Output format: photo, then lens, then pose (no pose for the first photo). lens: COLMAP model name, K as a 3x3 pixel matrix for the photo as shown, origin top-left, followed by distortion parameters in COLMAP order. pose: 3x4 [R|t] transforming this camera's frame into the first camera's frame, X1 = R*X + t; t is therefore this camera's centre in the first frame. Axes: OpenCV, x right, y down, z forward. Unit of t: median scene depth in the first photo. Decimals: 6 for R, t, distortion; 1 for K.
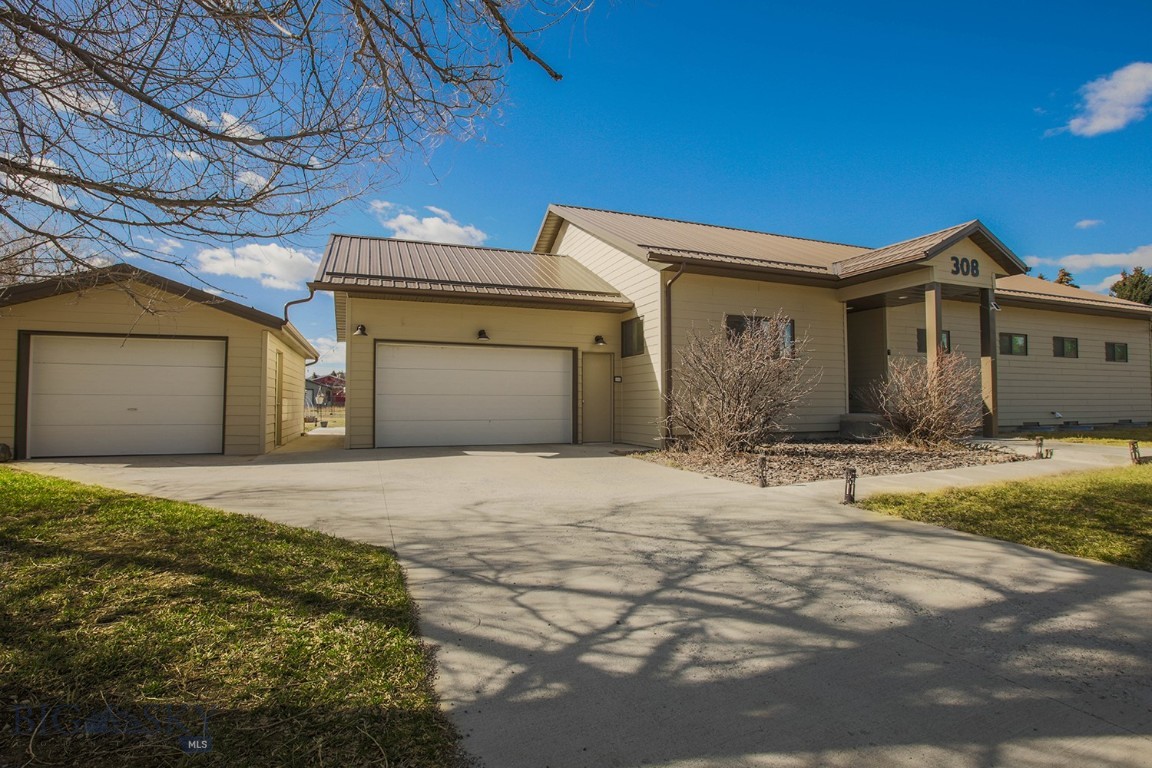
lens RADIAL K [[550.1, 0, 576.6], [0, 550.1, 387.1], [0, 0, 1]] dist [-0.038090, 0.001028]
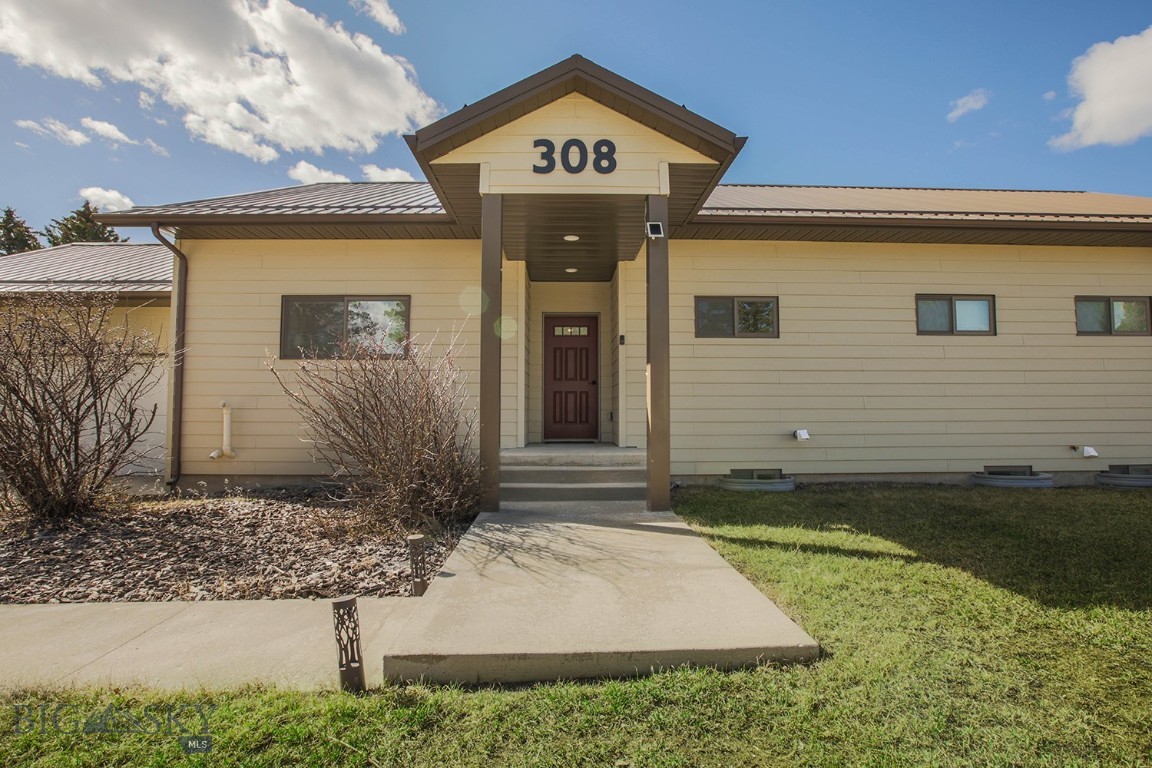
lens RADIAL K [[550.1, 0, 572.7], [0, 550.1, 382.8], [0, 0, 1]] dist [-0.038090, 0.001028]
pose [[0.943159, -0.020494, -0.331710, 0.874747], [0.010201, 0.999412, -0.032742, -0.000847], [0.332186, 0.027497, 0.942813, 0.532086]]
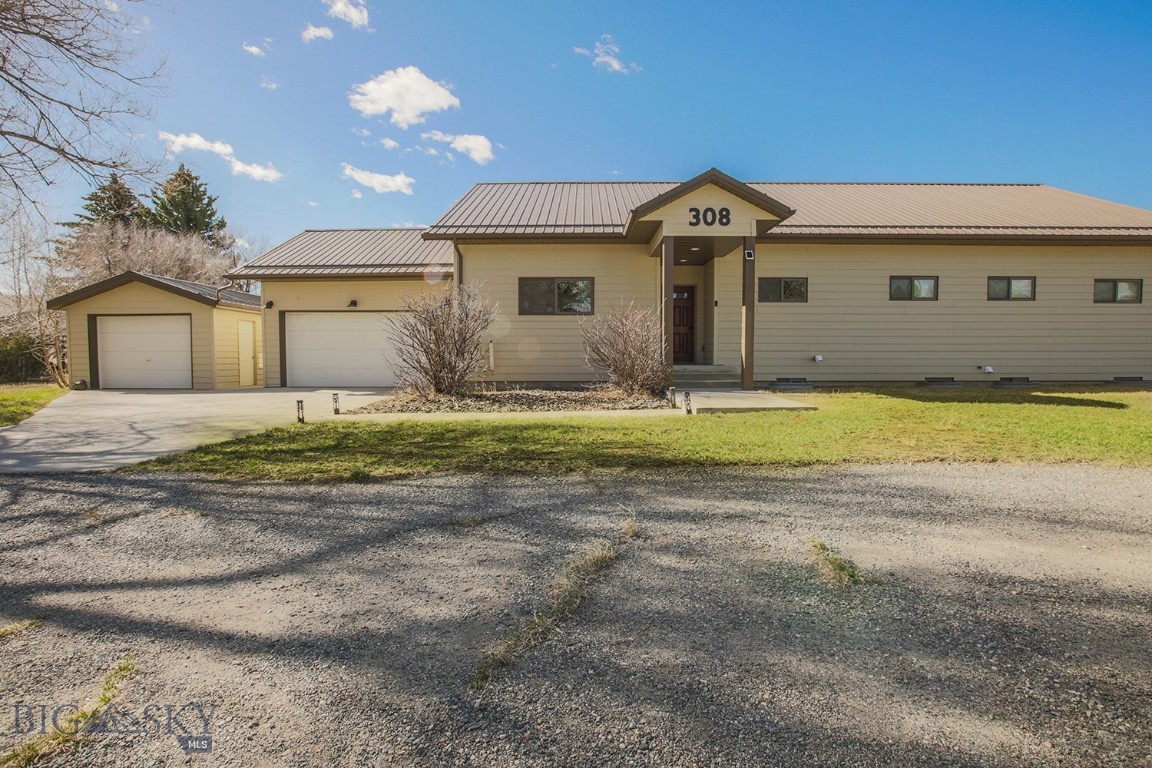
lens RADIAL K [[550.1, 0, 577.3], [0, 550.1, 381.5], [0, 0, 1]] dist [-0.038090, 0.001028]
pose [[0.932677, 0.014283, -0.360428, 0.855905], [0.011236, 0.997580, 0.068607, 0.007472], [0.360536, -0.068038, 0.930260, -0.045741]]
